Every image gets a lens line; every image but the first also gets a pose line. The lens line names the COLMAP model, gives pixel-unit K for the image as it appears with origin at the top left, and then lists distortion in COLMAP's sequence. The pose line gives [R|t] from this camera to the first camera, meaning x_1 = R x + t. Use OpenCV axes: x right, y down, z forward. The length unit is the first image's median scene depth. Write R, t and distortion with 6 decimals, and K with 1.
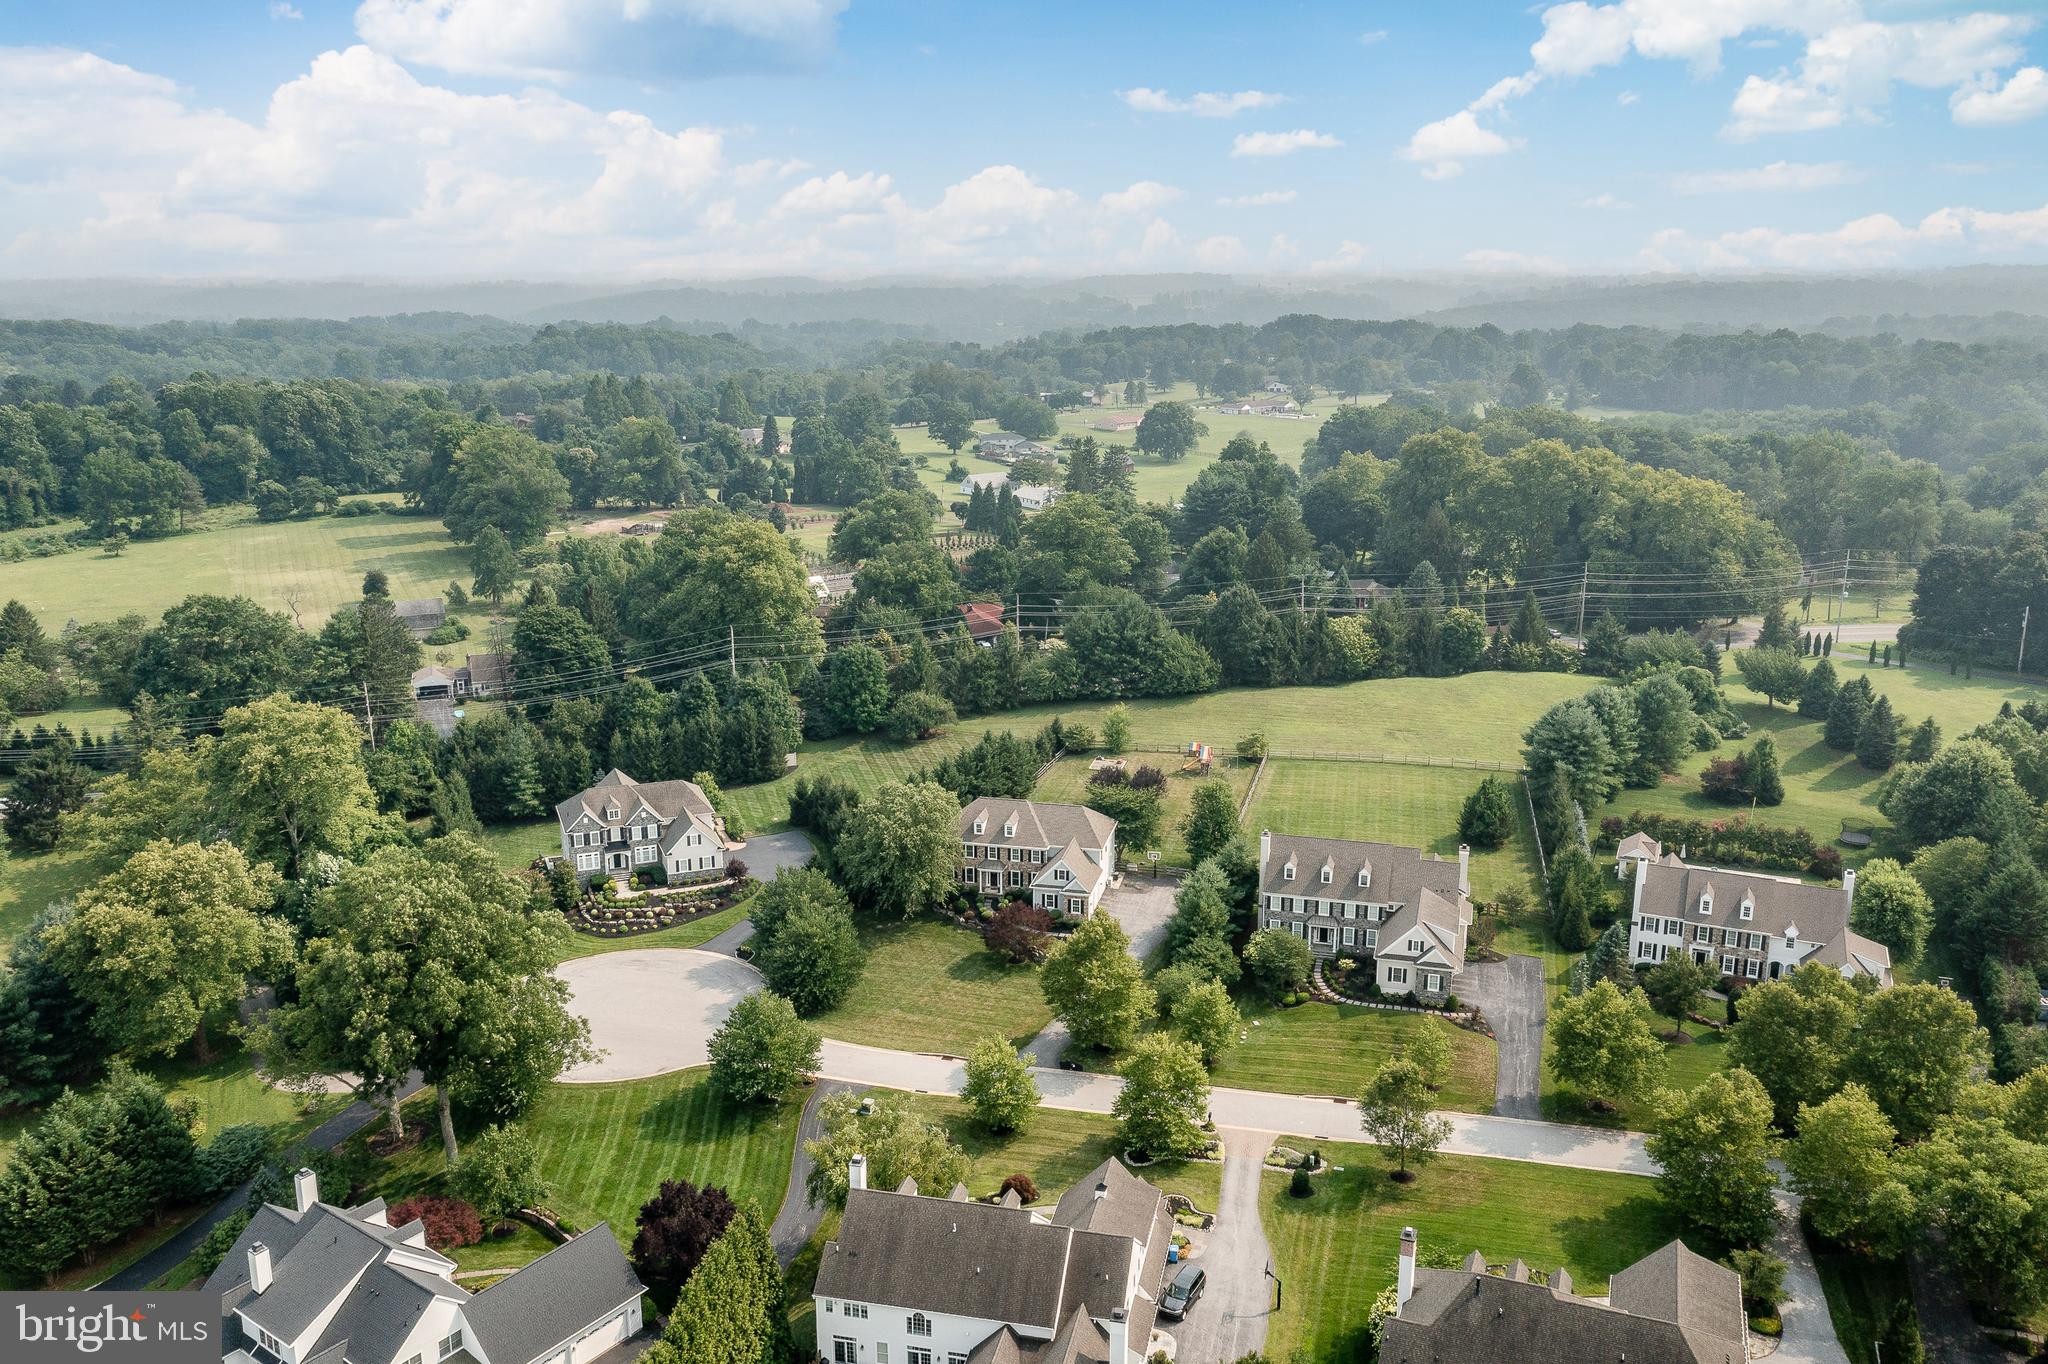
lens RADIAL K [[1657.5, 0, 1024.0], [0, 1657.5, 682.0], [0, 0, 1]] dist [-0.013100, 0.057670]
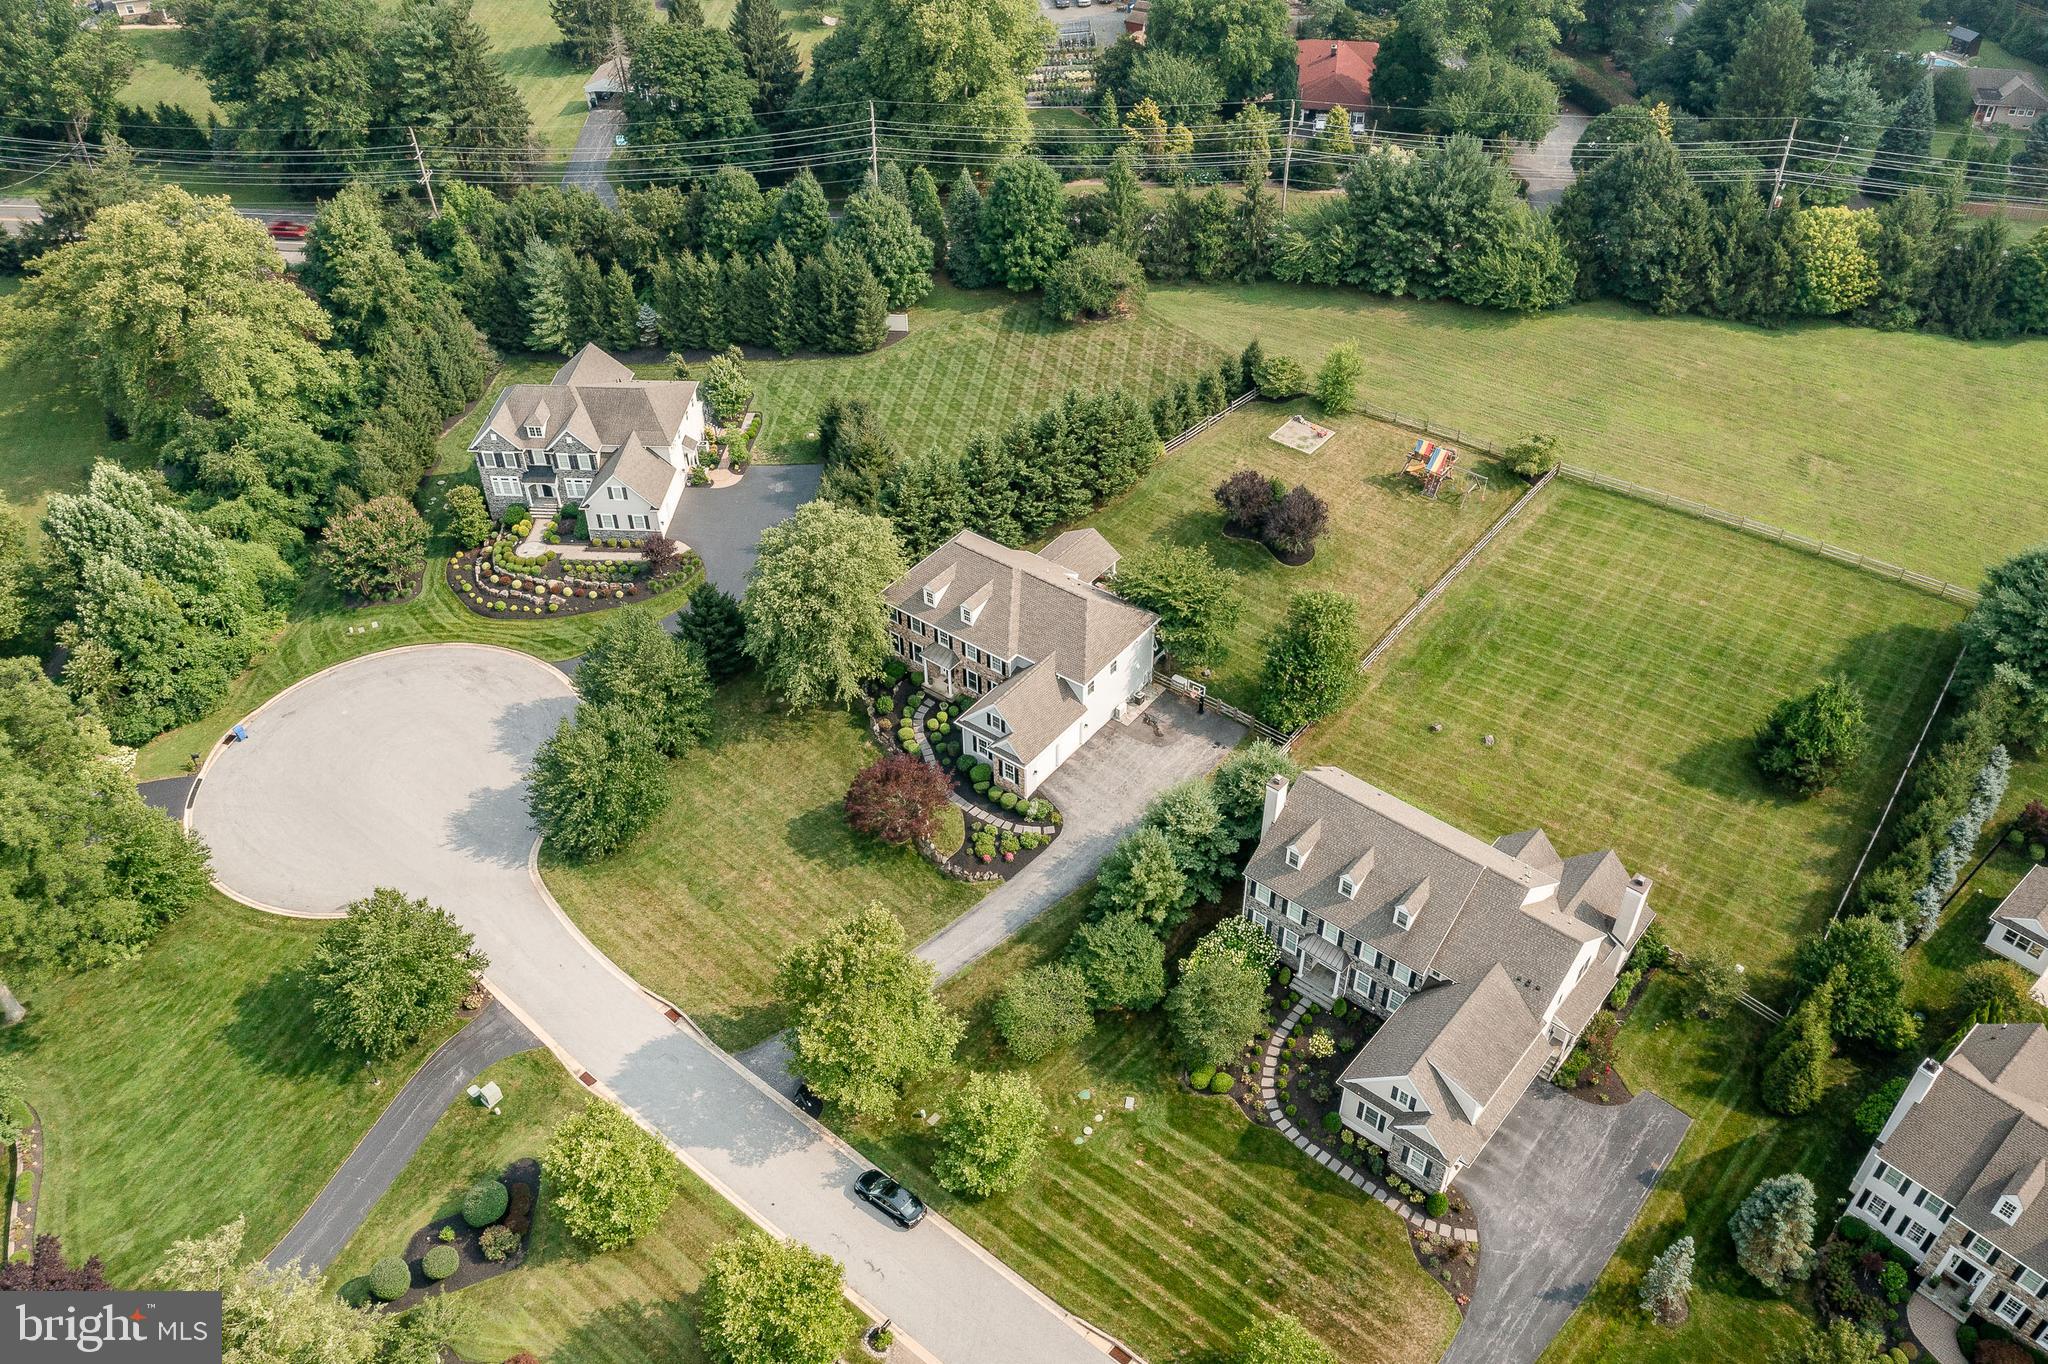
lens RADIAL K [[1635.3, 0, 1025.3], [0, 1635.3, 675.6], [0, 0, 1]] dist [-0.011714, 0.045813]
pose [[0.909188, 0.262388, -0.323310, 0.198993], [-0.092078, 0.883941, 0.458443, -0.164439], [0.406077, -0.387042, 0.827829, 0.407026]]
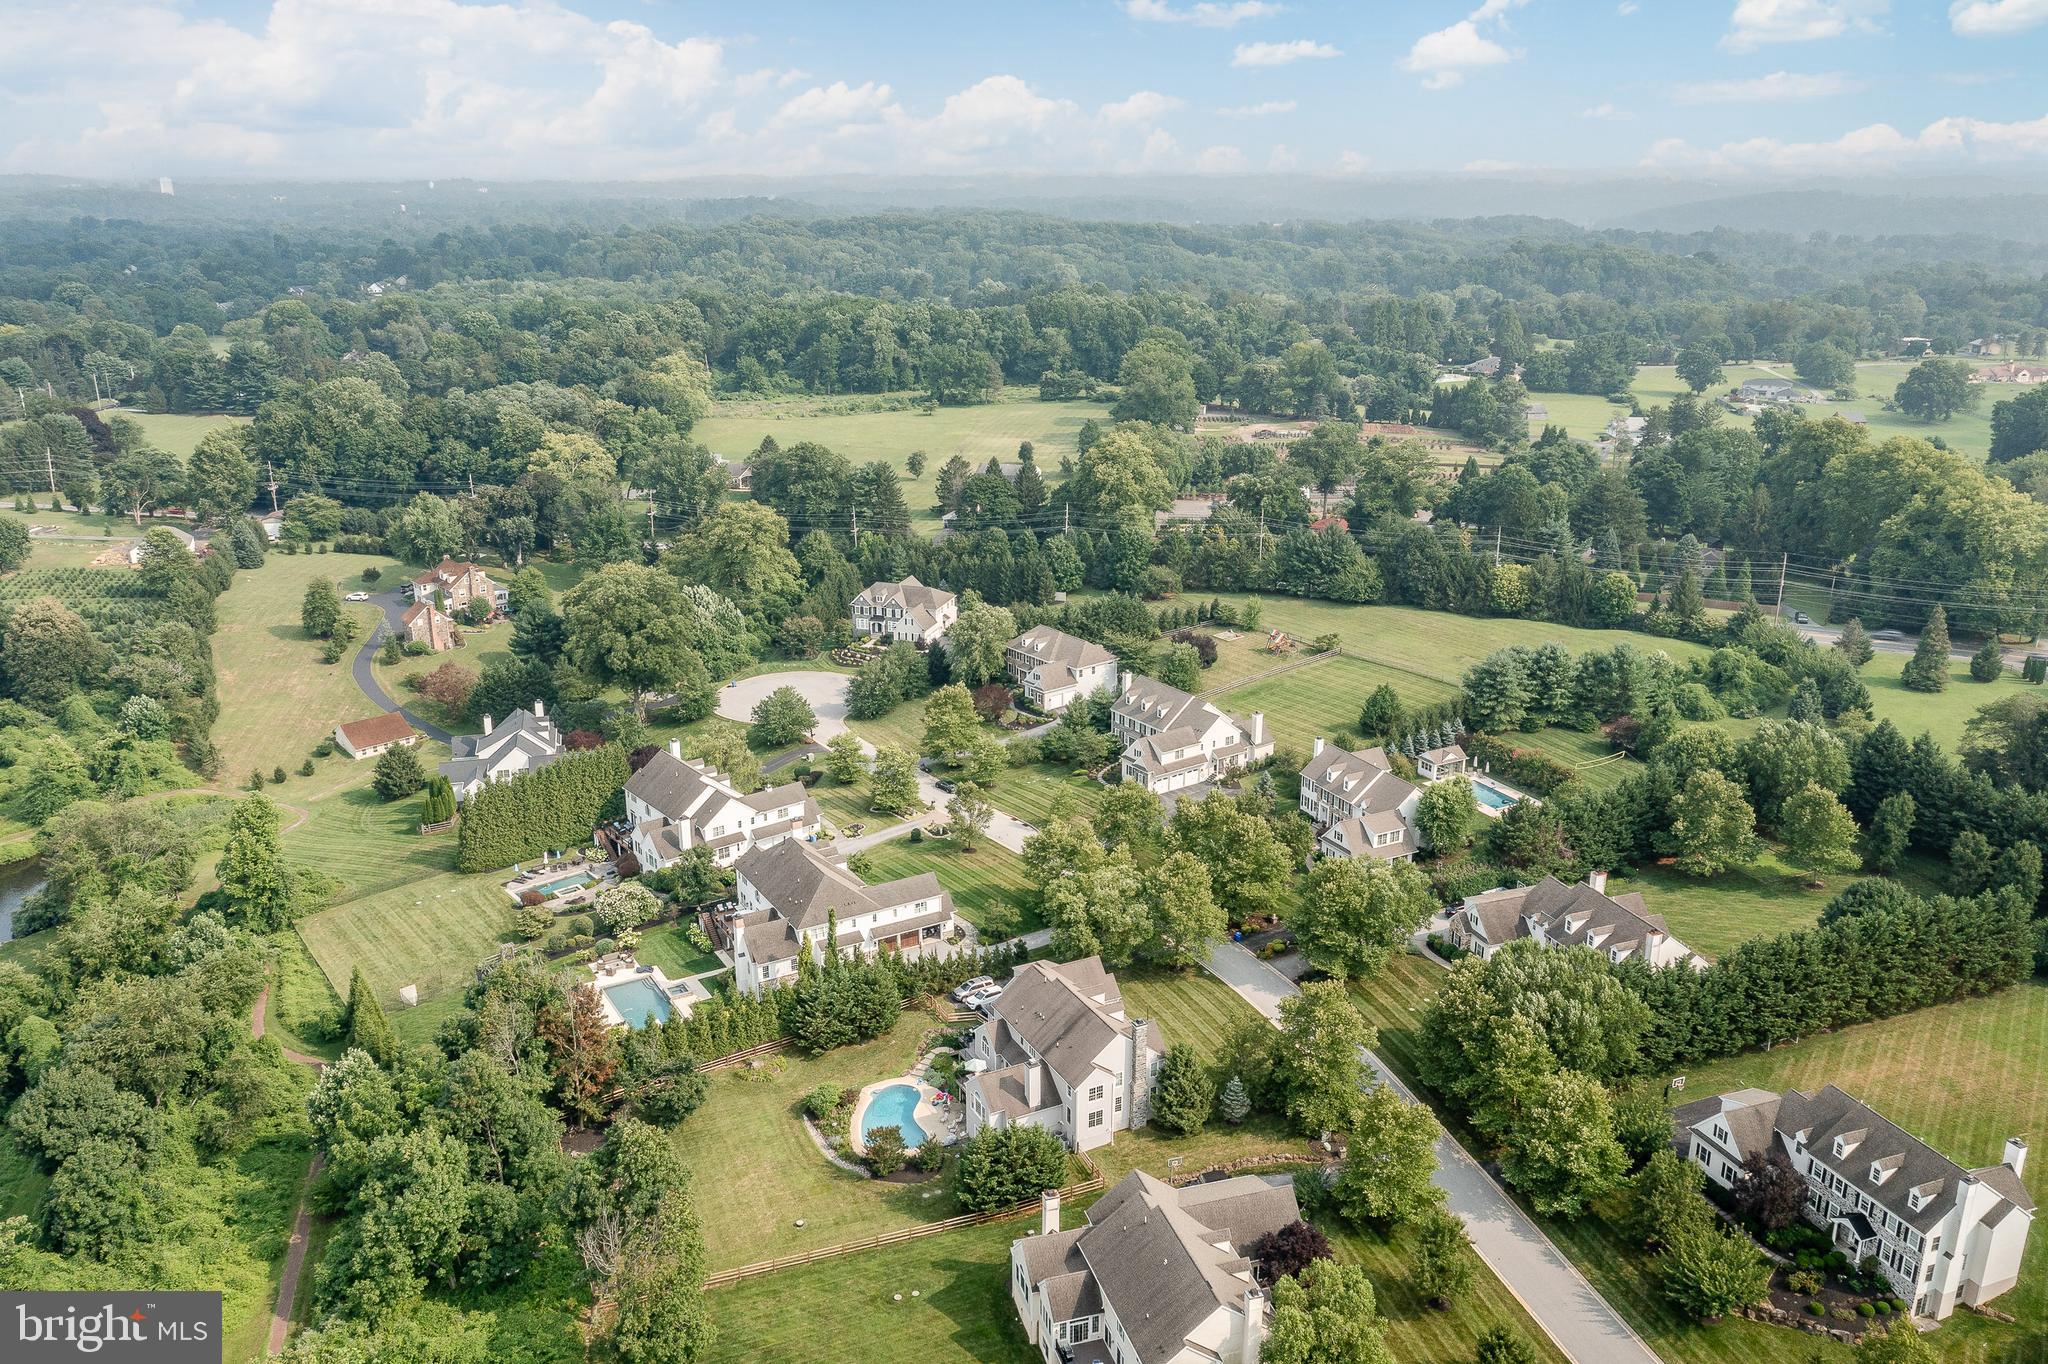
lens RADIAL K [[1635.3, 0, 1025.3], [0, 1635.3, 675.6], [0, 0, 1]] dist [-0.011714, 0.045813]
pose [[0.778150, 0.192706, -0.597785, 0.788955], [-0.155006, 0.981250, 0.114547, -0.050409], [0.608651, 0.003525, 0.793431, -0.191180]]
